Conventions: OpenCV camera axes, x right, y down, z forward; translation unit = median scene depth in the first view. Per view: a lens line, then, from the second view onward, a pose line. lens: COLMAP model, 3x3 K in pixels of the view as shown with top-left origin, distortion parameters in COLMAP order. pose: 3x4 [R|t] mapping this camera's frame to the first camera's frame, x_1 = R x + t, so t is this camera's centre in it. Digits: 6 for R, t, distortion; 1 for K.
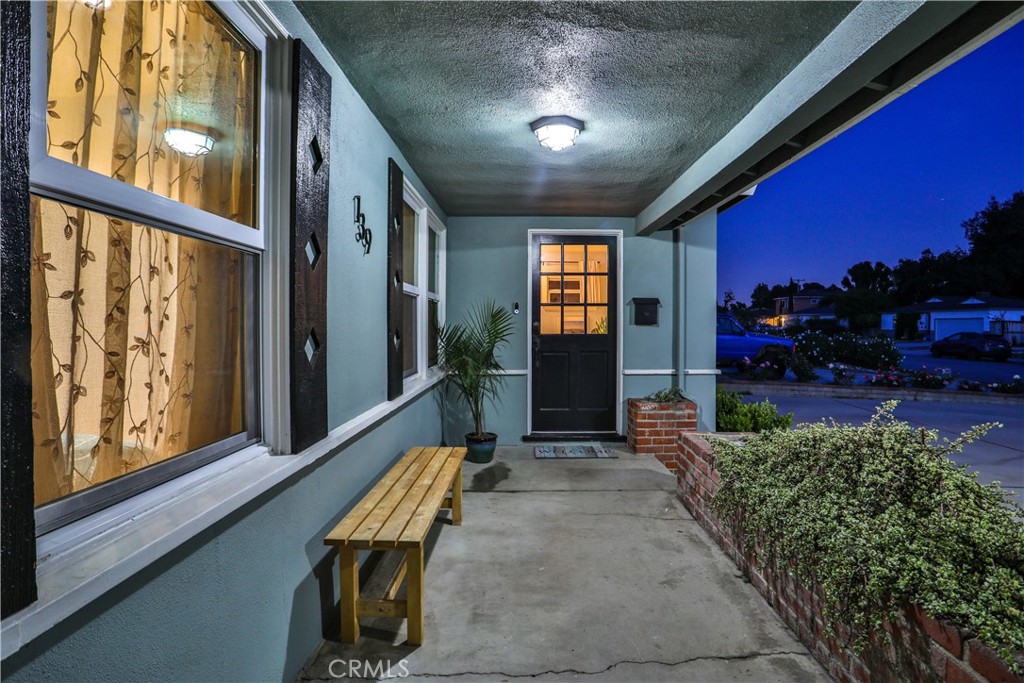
lens RADIAL K [[530.7, 0, 524.0], [0, 530.7, 331.6], [0, 0, 1]] dist [-0.048564, 0.016489]
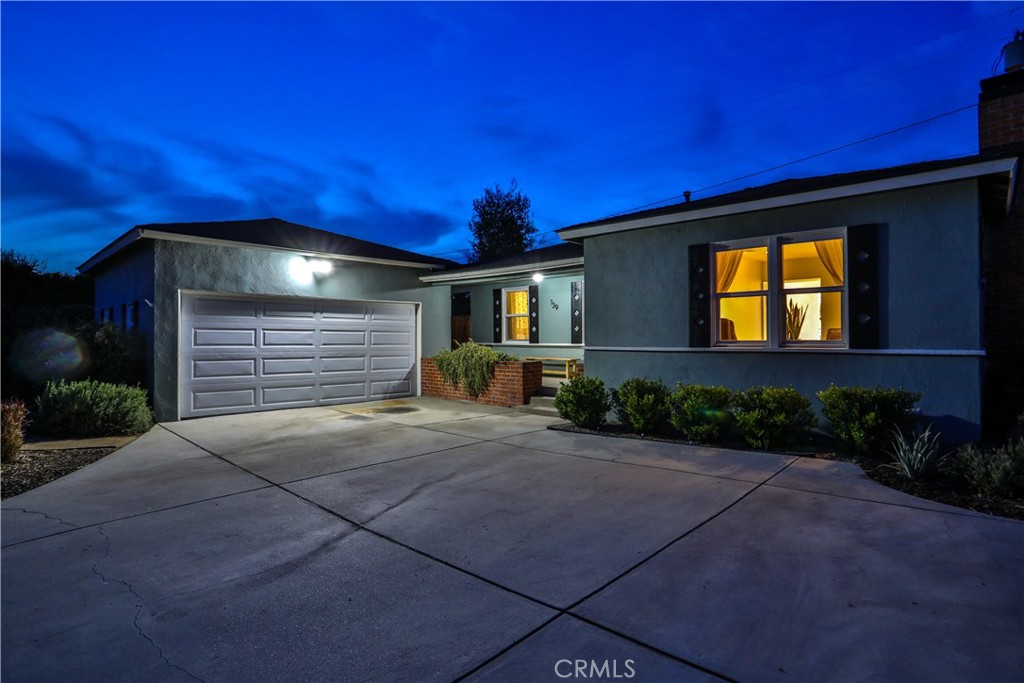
lens RADIAL K [[526.1, 0, 518.0], [0, 526.1, 332.9], [0, 0, 1]] dist [-0.068121, 0.030068]
pose [[-0.674685, -0.009015, -0.738050, 1.640385], [-0.007441, 0.999958, -0.005412, 0.041146], [0.738068, 0.001840, -0.674724, 1.889471]]
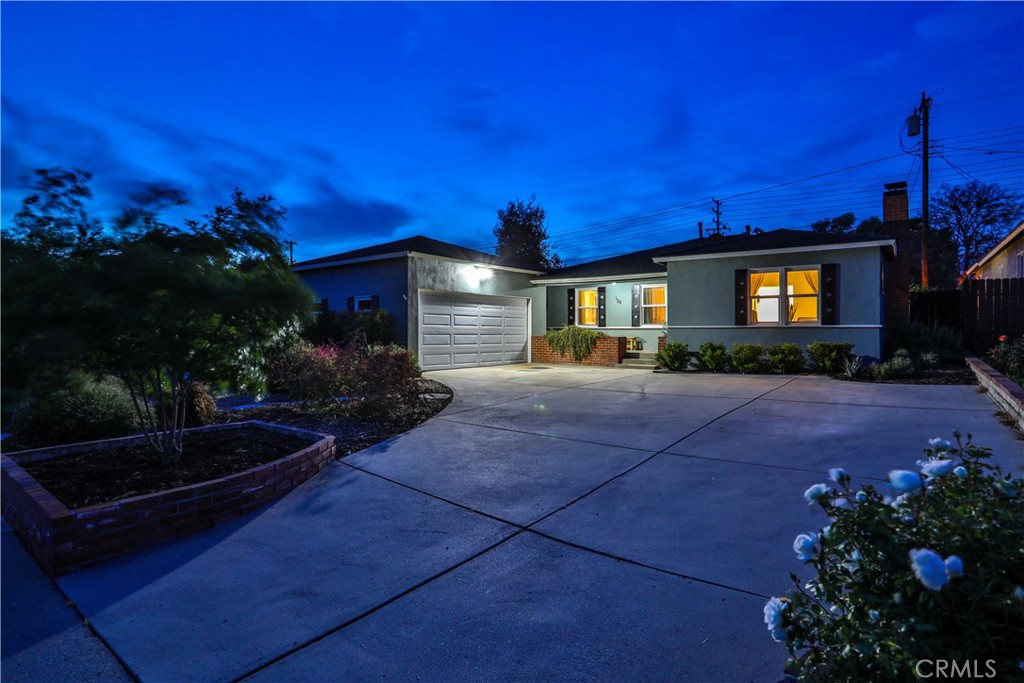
lens RADIAL K [[530.7, 0, 524.0], [0, 530.7, 331.6], [0, 0, 1]] dist [-0.048564, 0.016489]
pose [[-0.588998, -0.004016, -0.808124, 2.915863], [-0.011671, 0.999926, 0.003537, 0.097921], [0.808050, 0.011514, -0.589001, 1.964032]]
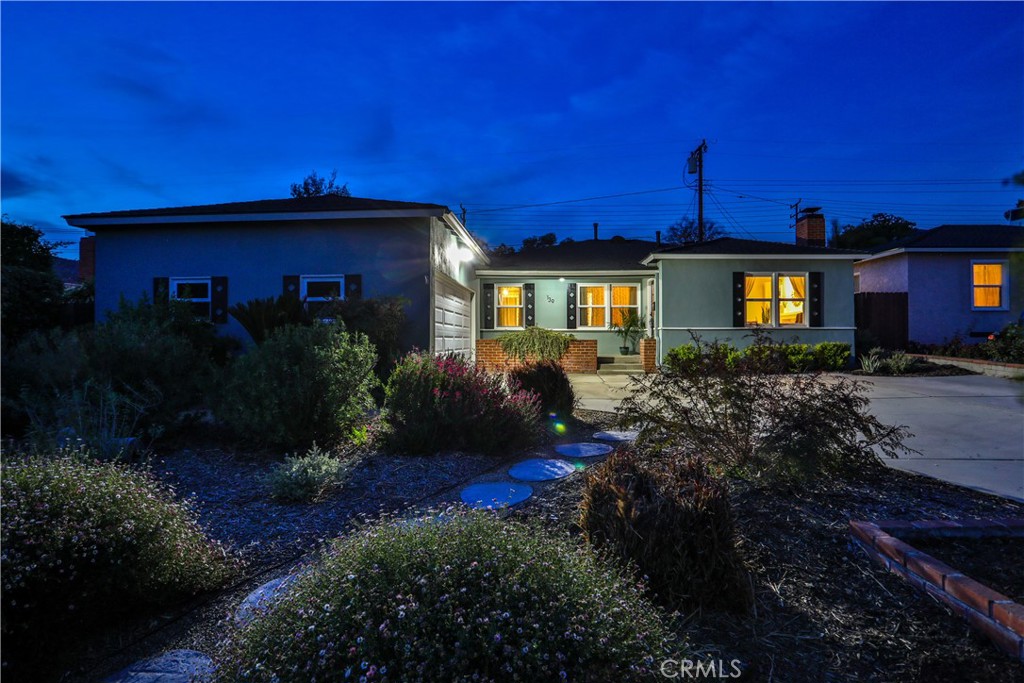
lens RADIAL K [[530.7, 0, 524.0], [0, 530.7, 331.6], [0, 0, 1]] dist [-0.048564, 0.016489]
pose [[-0.031891, -0.014297, -0.999389, 2.862521], [-0.009505, 0.999857, -0.014001, 0.131446], [0.999446, 0.009052, -0.032022, 0.419176]]
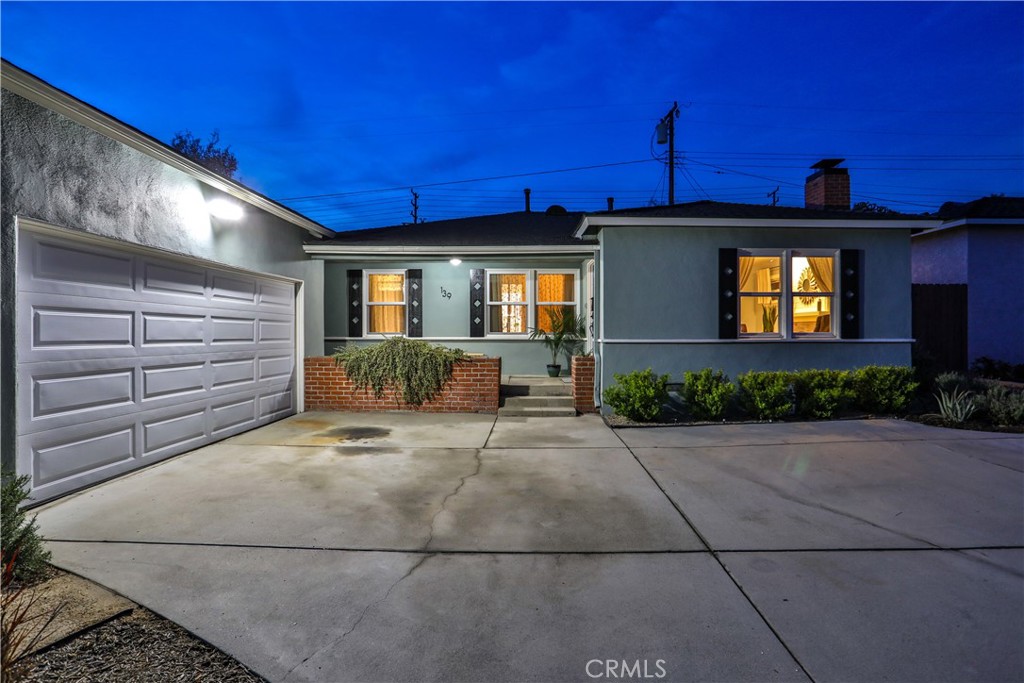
lens RADIAL K [[526.1, 0, 518.0], [0, 526.1, 332.9], [0, 0, 1]] dist [-0.068121, 0.030068]
pose [[0.002117, -0.000474, -0.999998, 1.850553], [-0.009199, 0.999958, -0.000493, 0.055872], [0.999955, 0.009200, 0.002113, 0.742187]]
